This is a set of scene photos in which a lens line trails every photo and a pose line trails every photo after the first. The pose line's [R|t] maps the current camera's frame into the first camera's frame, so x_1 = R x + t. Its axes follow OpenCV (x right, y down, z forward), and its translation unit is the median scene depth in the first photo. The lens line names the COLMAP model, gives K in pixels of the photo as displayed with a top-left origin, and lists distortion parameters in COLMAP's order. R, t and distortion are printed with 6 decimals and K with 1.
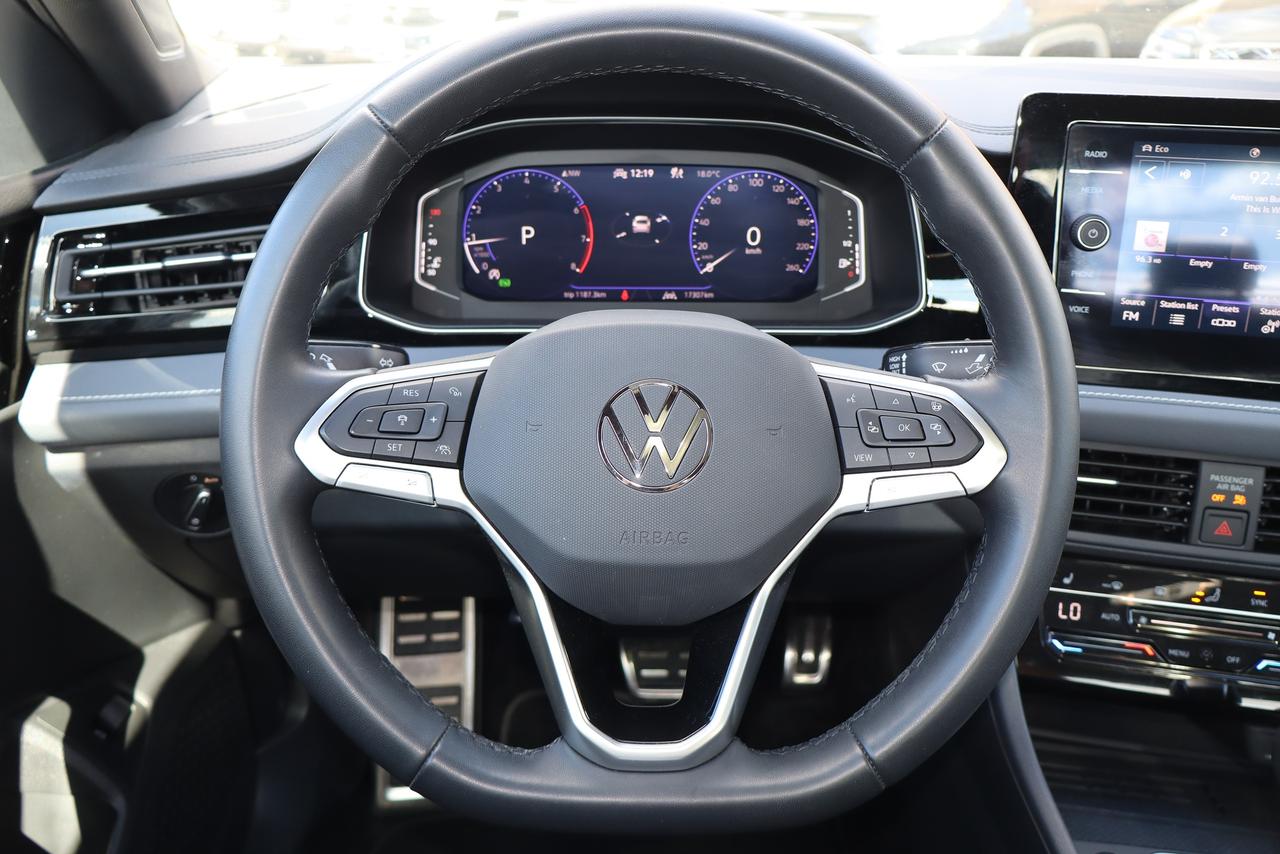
lens RADIAL K [[1056.4, 0, 640.0], [0, 1056.4, 427.0], [0, 0, 1]] dist [-0.015427, -0.009988]
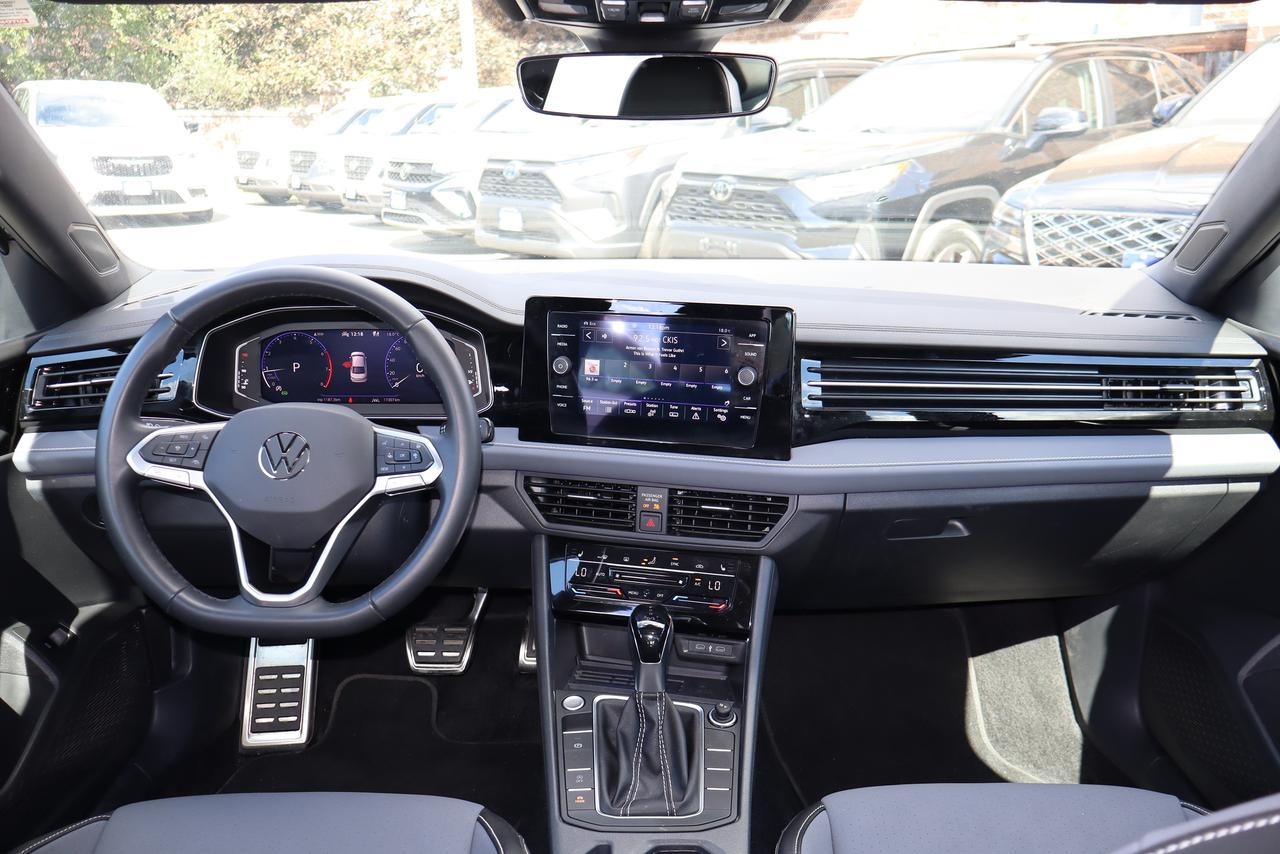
lens RADIAL K [[1013.3, 0, 640.0], [0, 1013.3, 427.0], [0, 0, 1]] dist [-0.035808, 0.002539]
pose [[1.000000, 0.000689, 0.000492, 0.541550], [-0.000624, 0.992551, -0.121832, 0.148580], [-0.000573, 0.121831, 0.992551, -0.803304]]
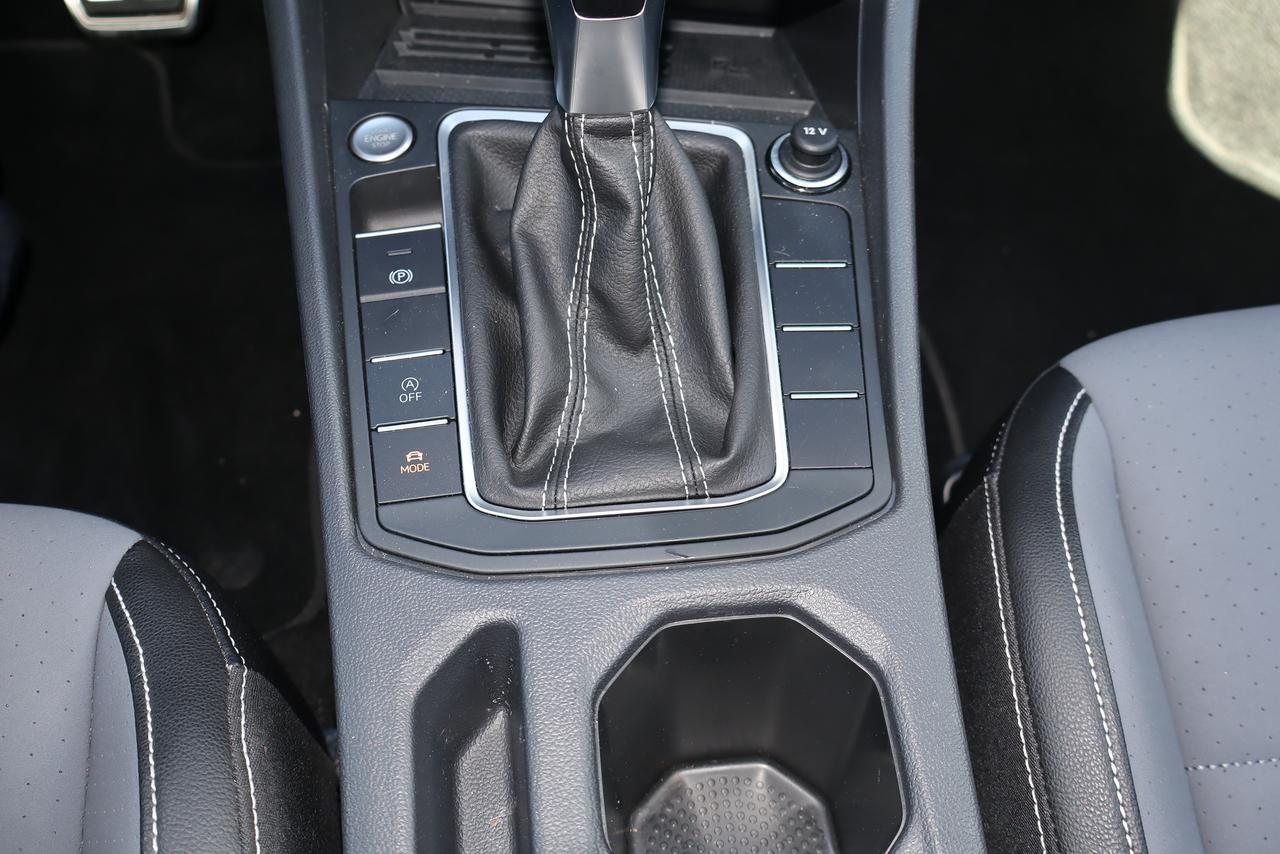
lens RADIAL K [[1194.3, 0, 640.0], [0, 1194.3, 427.0], [0, 0, 1]] dist [0.002923, 0.012600]
pose [[0.996494, -0.060128, 0.058172, 0.530335], [0.027461, 0.891877, 0.451444, 0.241297], [-0.079027, -0.448264, 0.890401, 0.231211]]
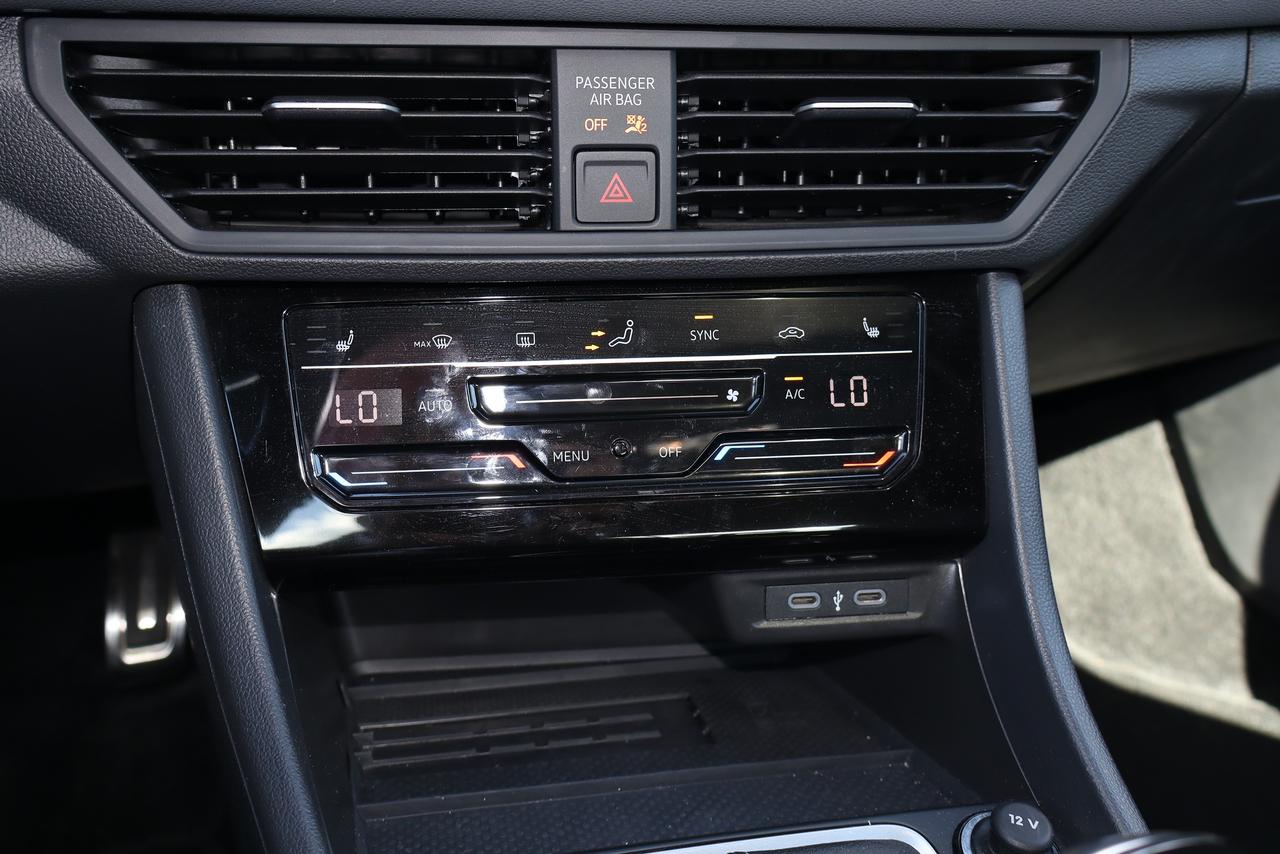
lens RADIAL K [[1194.3, 0, 640.0], [0, 1194.3, 427.0], [0, 0, 1]] dist [0.002923, 0.012600]
pose [[0.928371, -0.134481, 0.346470, 0.360518], [0.118272, 0.990676, 0.067616, 0.172597], [-0.352333, -0.021795, 0.935621, 0.473022]]
